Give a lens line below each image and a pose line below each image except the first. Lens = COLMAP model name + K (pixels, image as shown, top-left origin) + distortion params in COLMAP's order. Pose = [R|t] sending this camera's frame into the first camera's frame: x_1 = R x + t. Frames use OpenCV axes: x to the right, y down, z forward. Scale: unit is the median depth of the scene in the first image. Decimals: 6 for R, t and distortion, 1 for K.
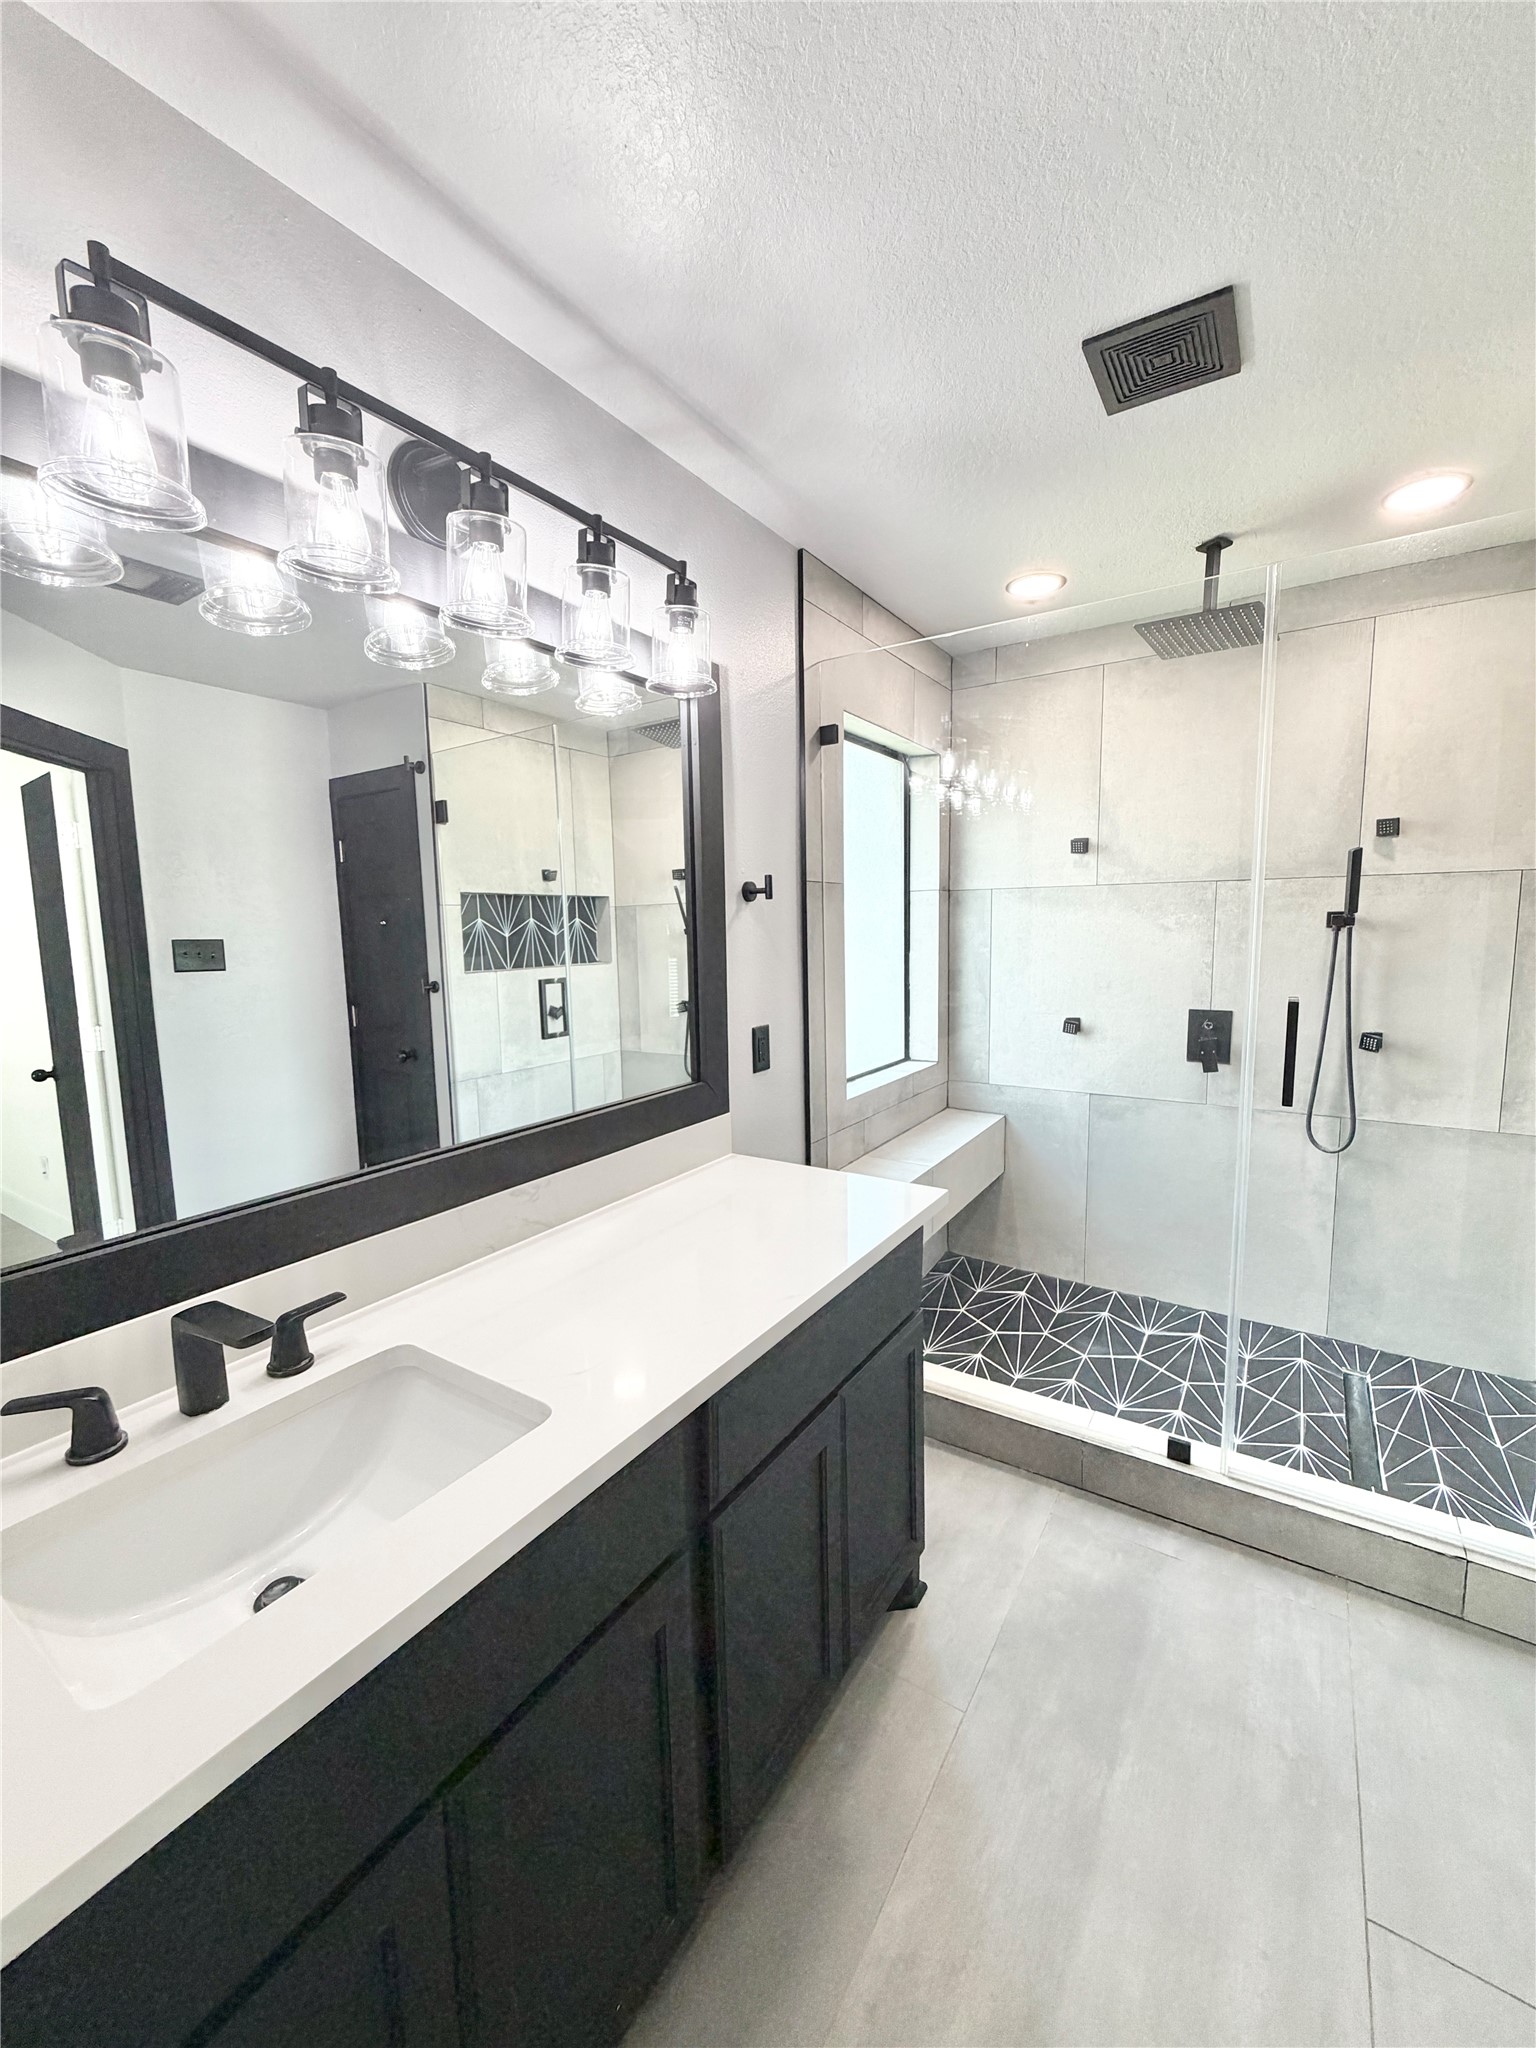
lens RADIAL K [[815.4, 0, 770.2], [0, 815.4, 1019.1], [0, 0, 1]] dist [-0.000687, -0.000005]
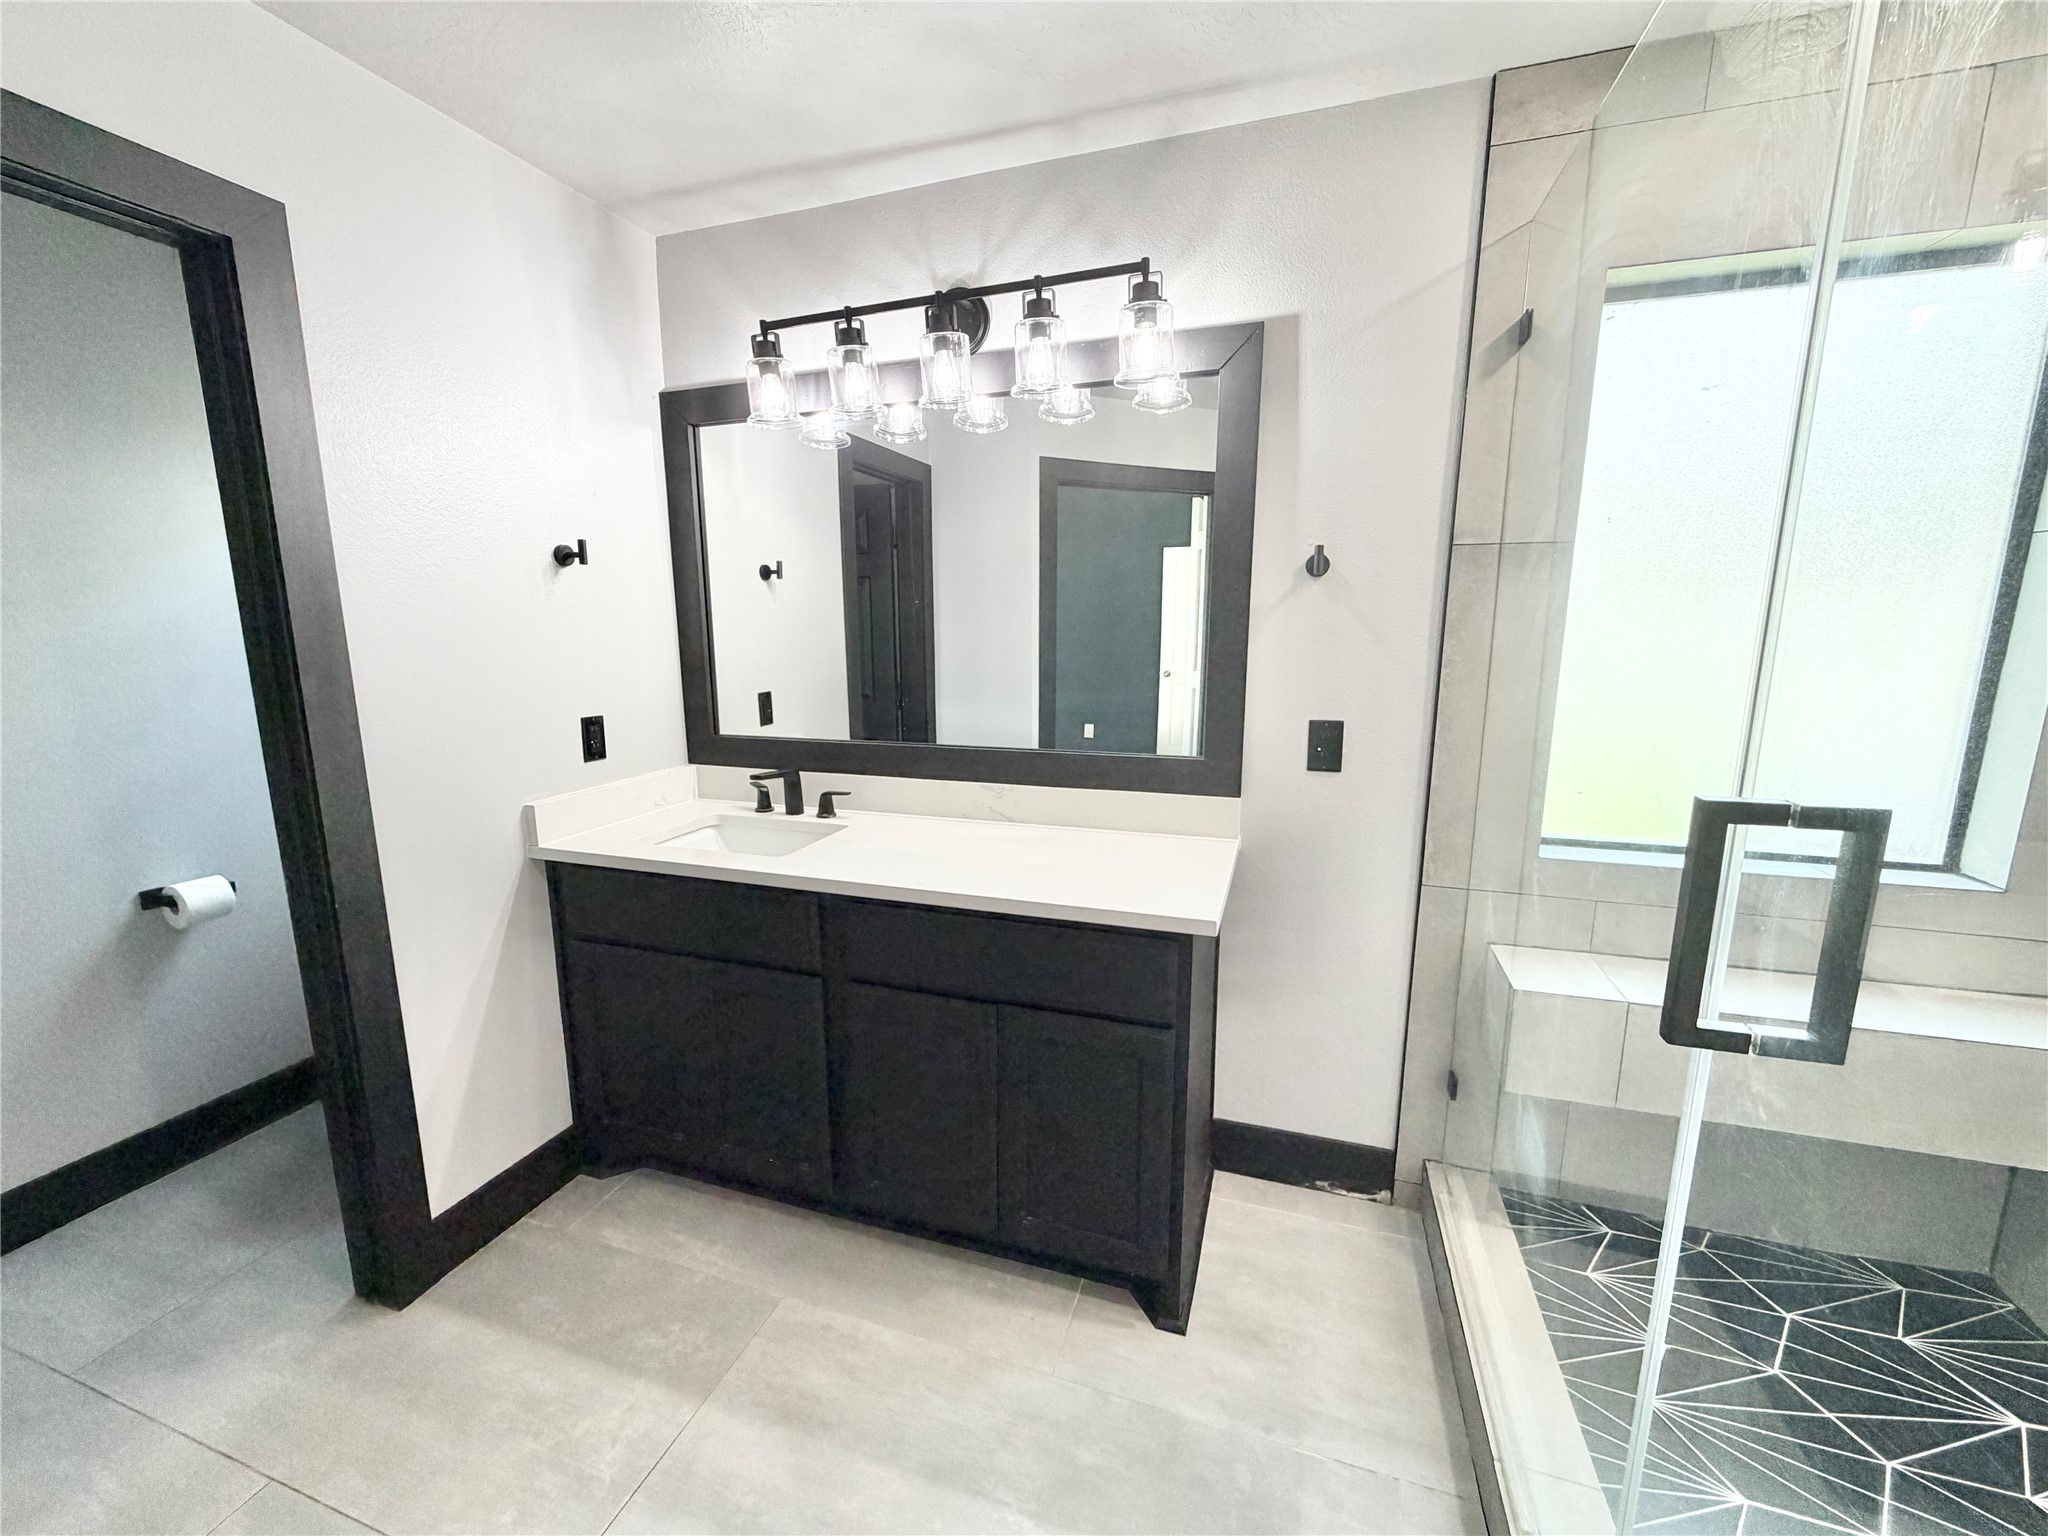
lens RADIAL K [[806.5, 0, 1027.2], [0, 806.5, 785.3], [0, 0, 1]] dist [0.007948, 0.000076]
pose [[0.258814, 0.191169, -0.946821, 1.070040], [-0.120141, 0.978979, 0.164822, -0.038291], [0.958427, 0.071093, 0.276341, 0.645178]]
